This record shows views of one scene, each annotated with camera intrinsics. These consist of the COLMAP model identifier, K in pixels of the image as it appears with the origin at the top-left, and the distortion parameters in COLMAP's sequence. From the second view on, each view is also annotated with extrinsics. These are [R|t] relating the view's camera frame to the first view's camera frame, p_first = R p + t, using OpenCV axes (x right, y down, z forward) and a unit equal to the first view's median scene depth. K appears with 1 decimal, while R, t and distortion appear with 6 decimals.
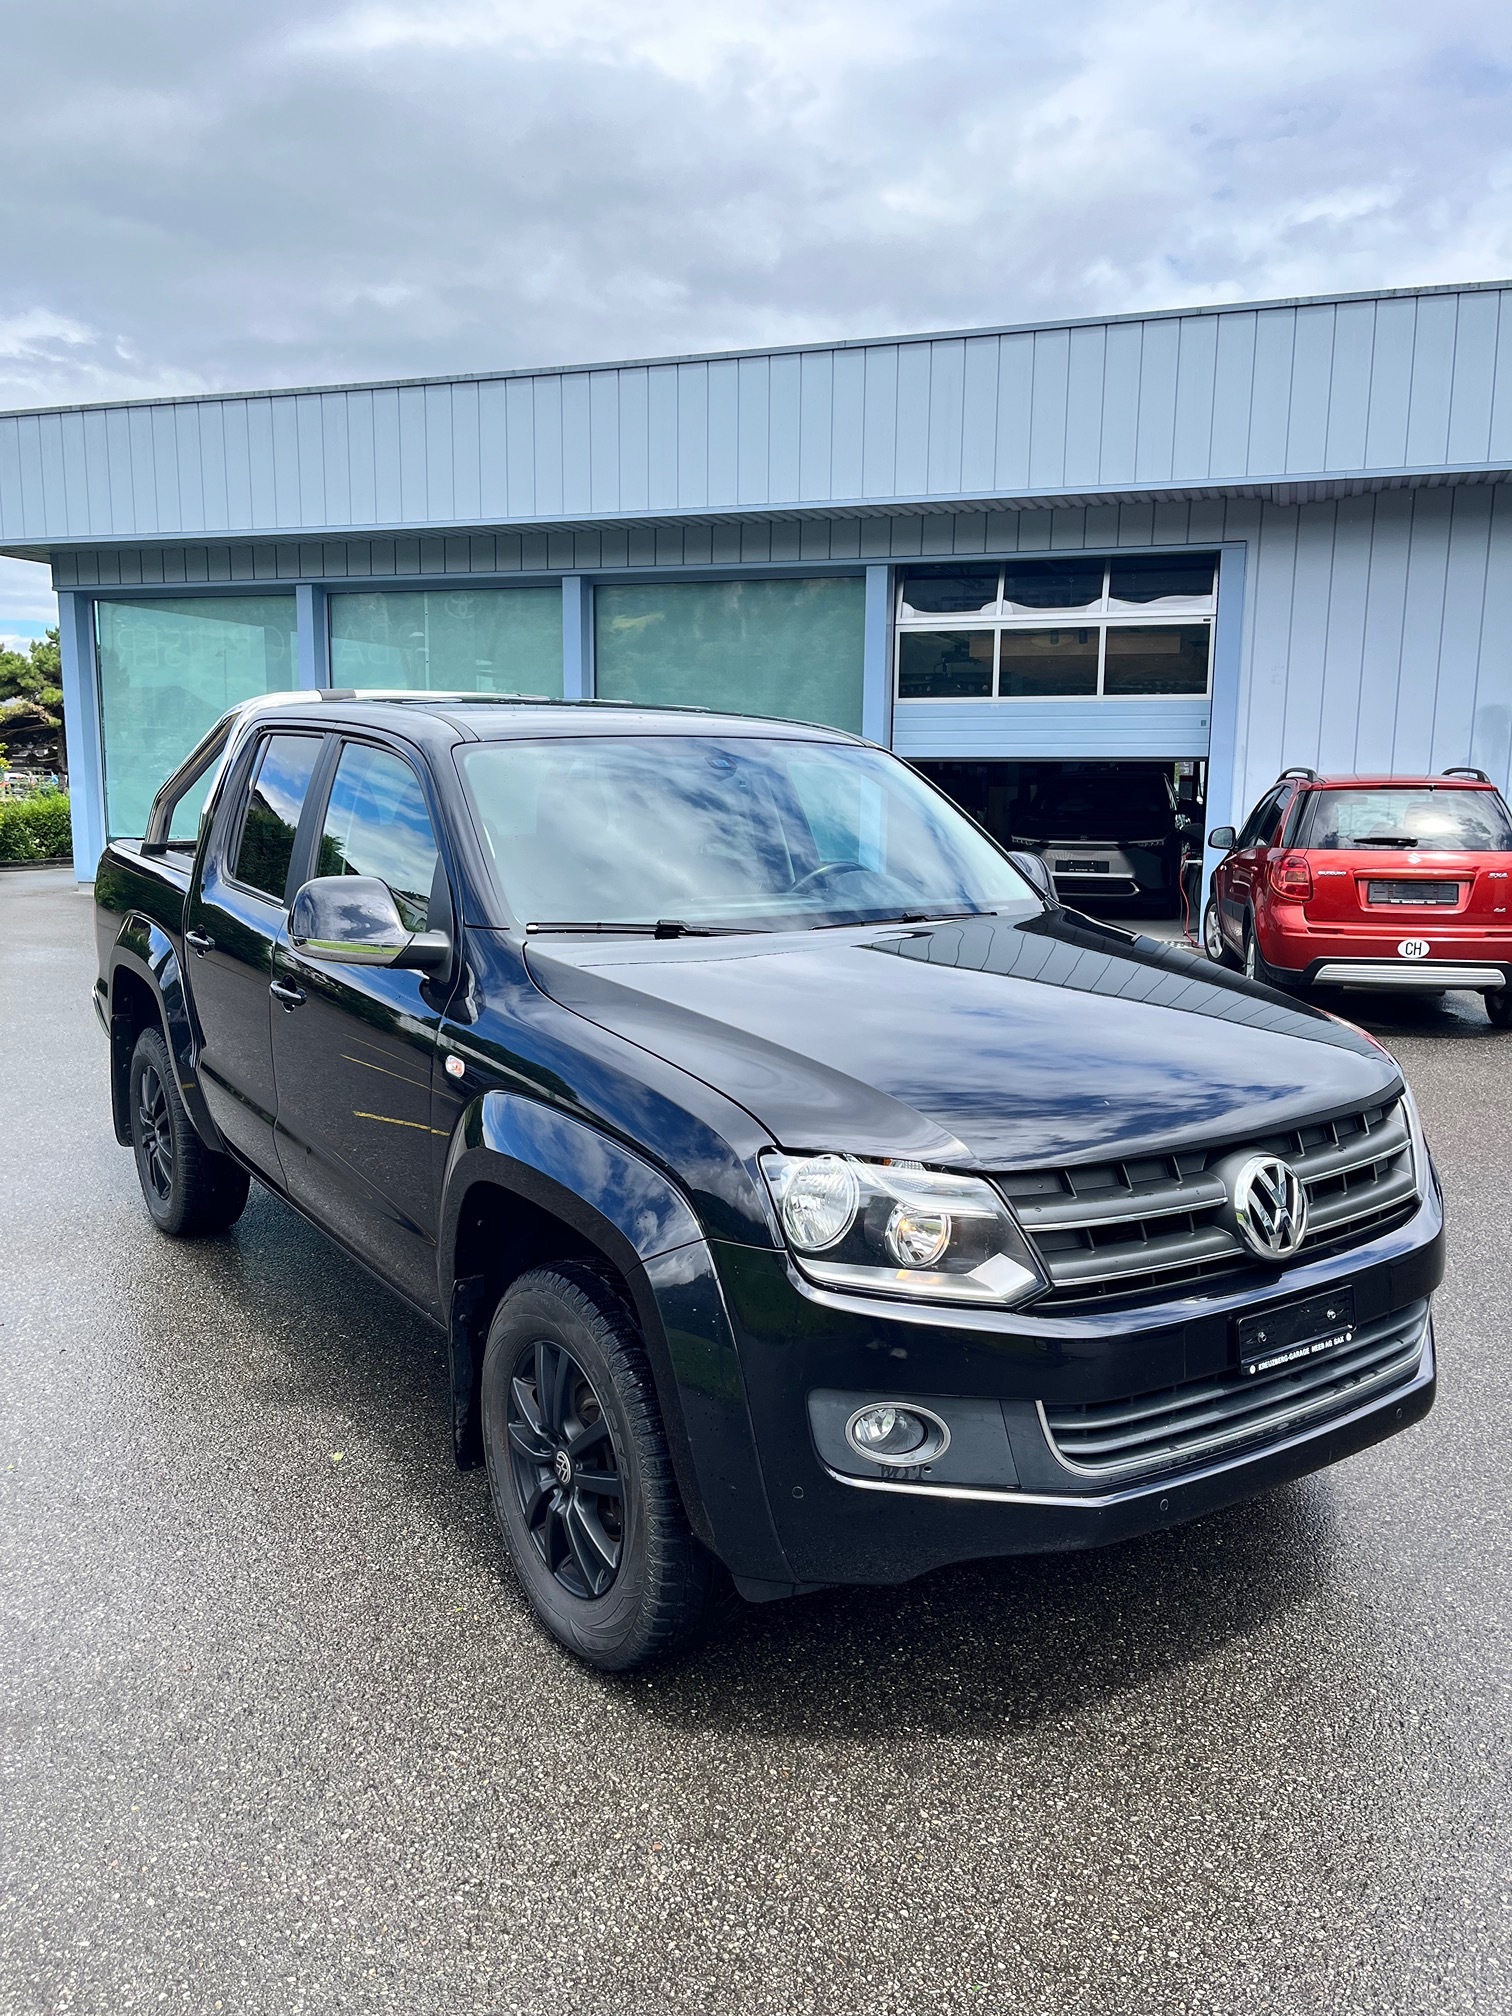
lens RADIAL K [[1525.2, 0, 756.0], [0, 1525.2, 1008.0], [0, 0, 1]] dist [0.021526, -0.030733]
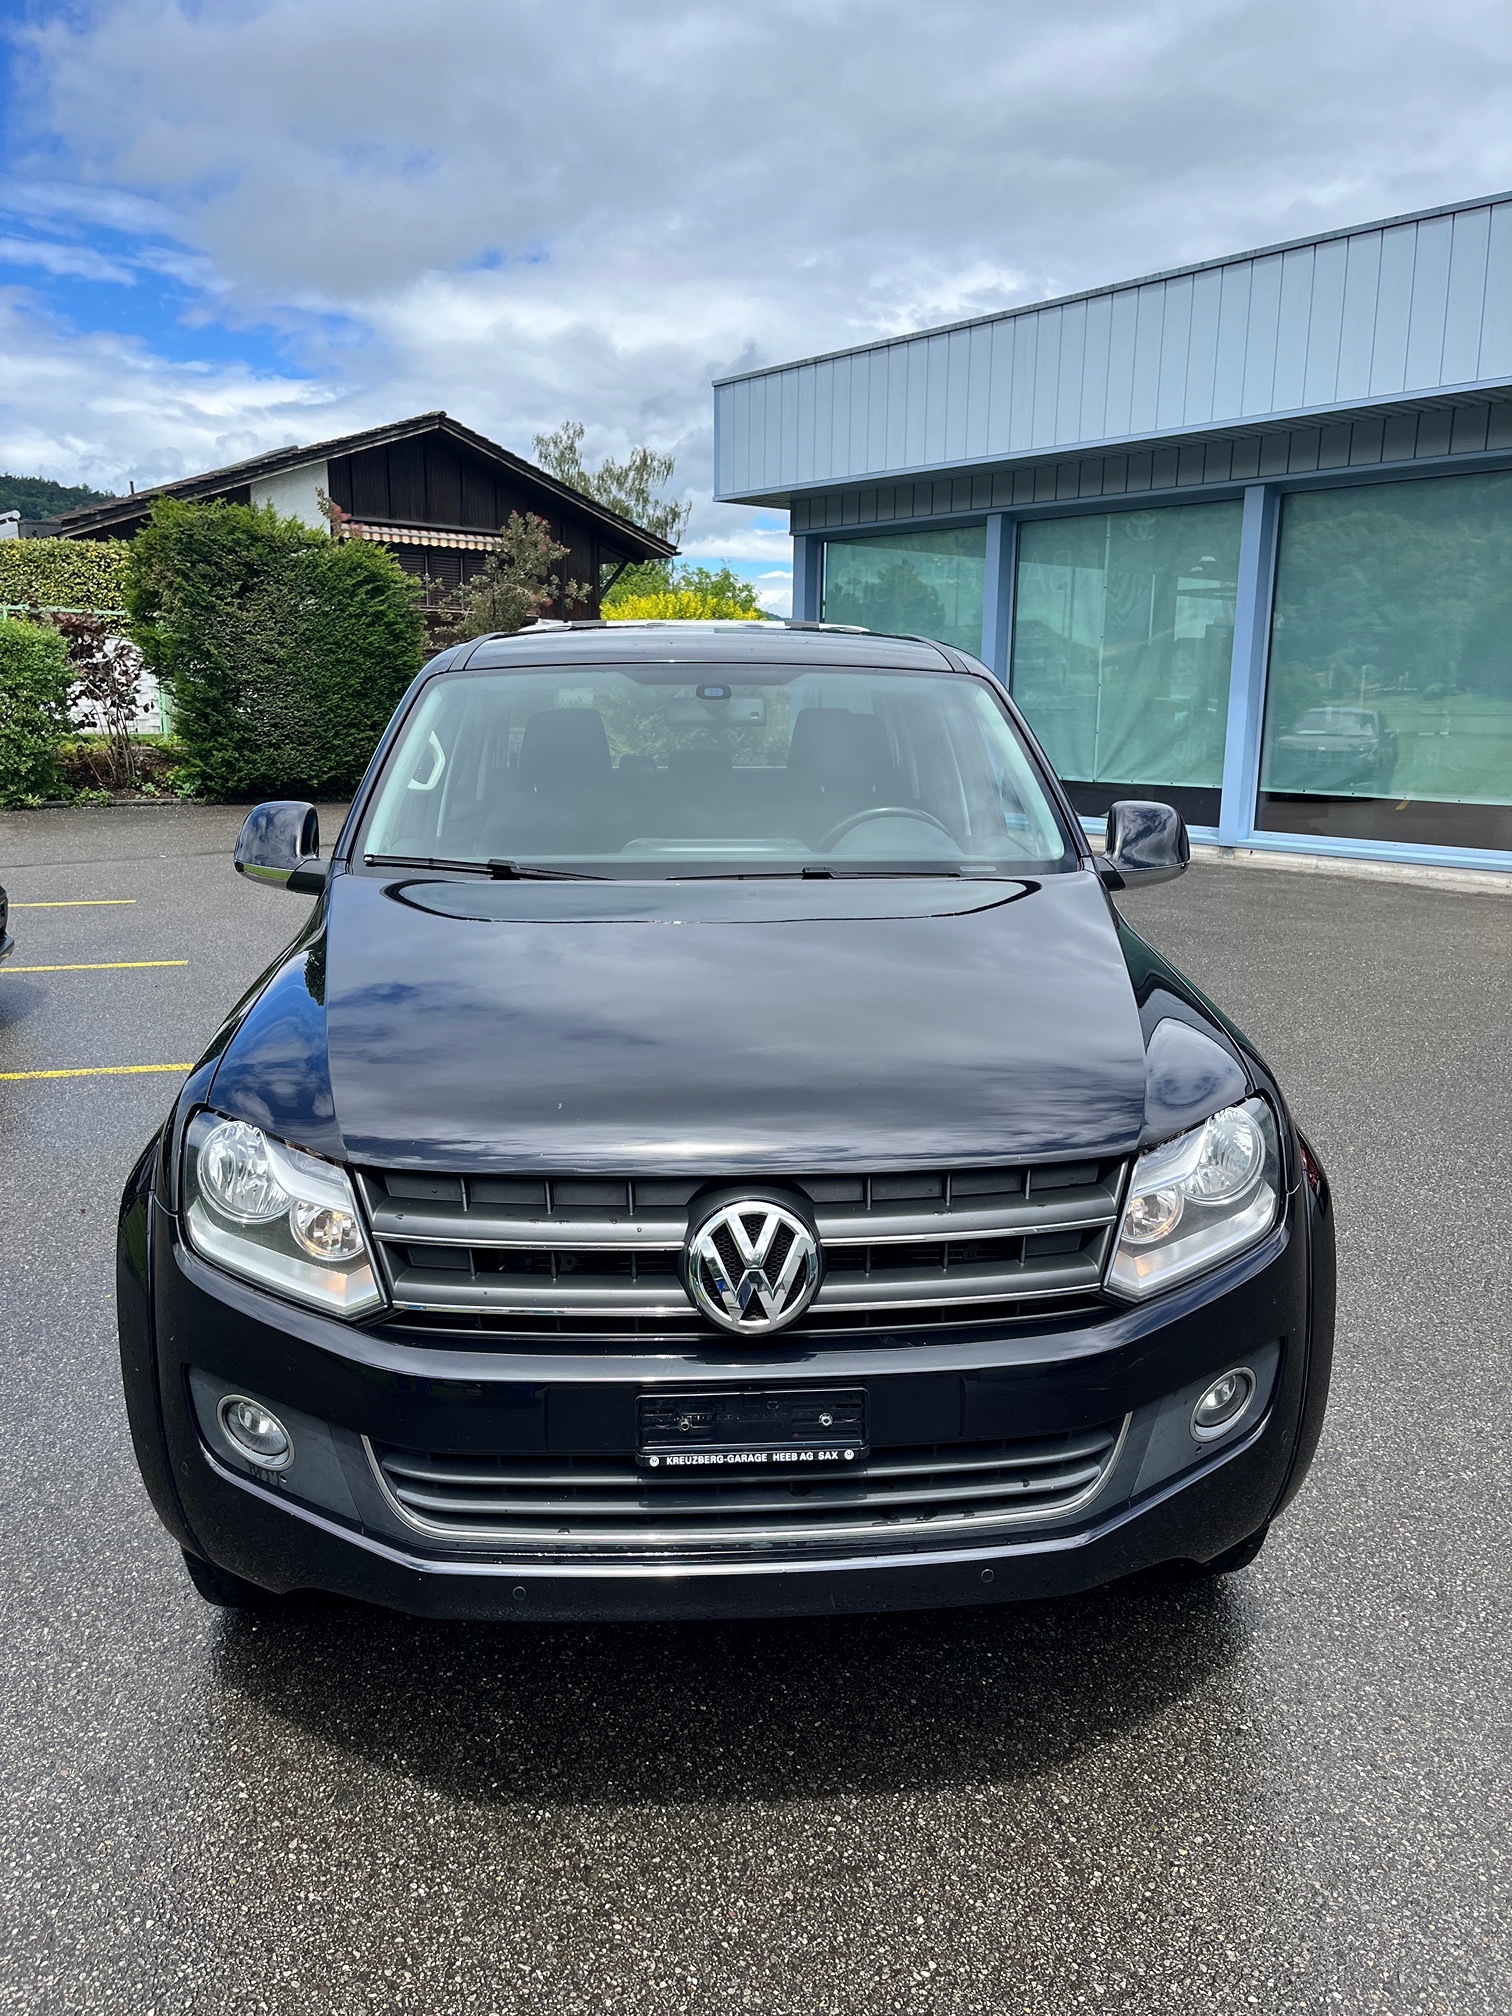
lens RADIAL K [[1520.2, 0, 756.0], [0, 1520.2, 1008.0], [0, 0, 1]] dist [0.041296, -0.035695]
pose [[0.862459, 0.098749, -0.496400, 0.110596], [-0.076592, 0.994951, 0.064853, -0.007914], [0.500298, -0.017913, 0.865668, 0.051671]]
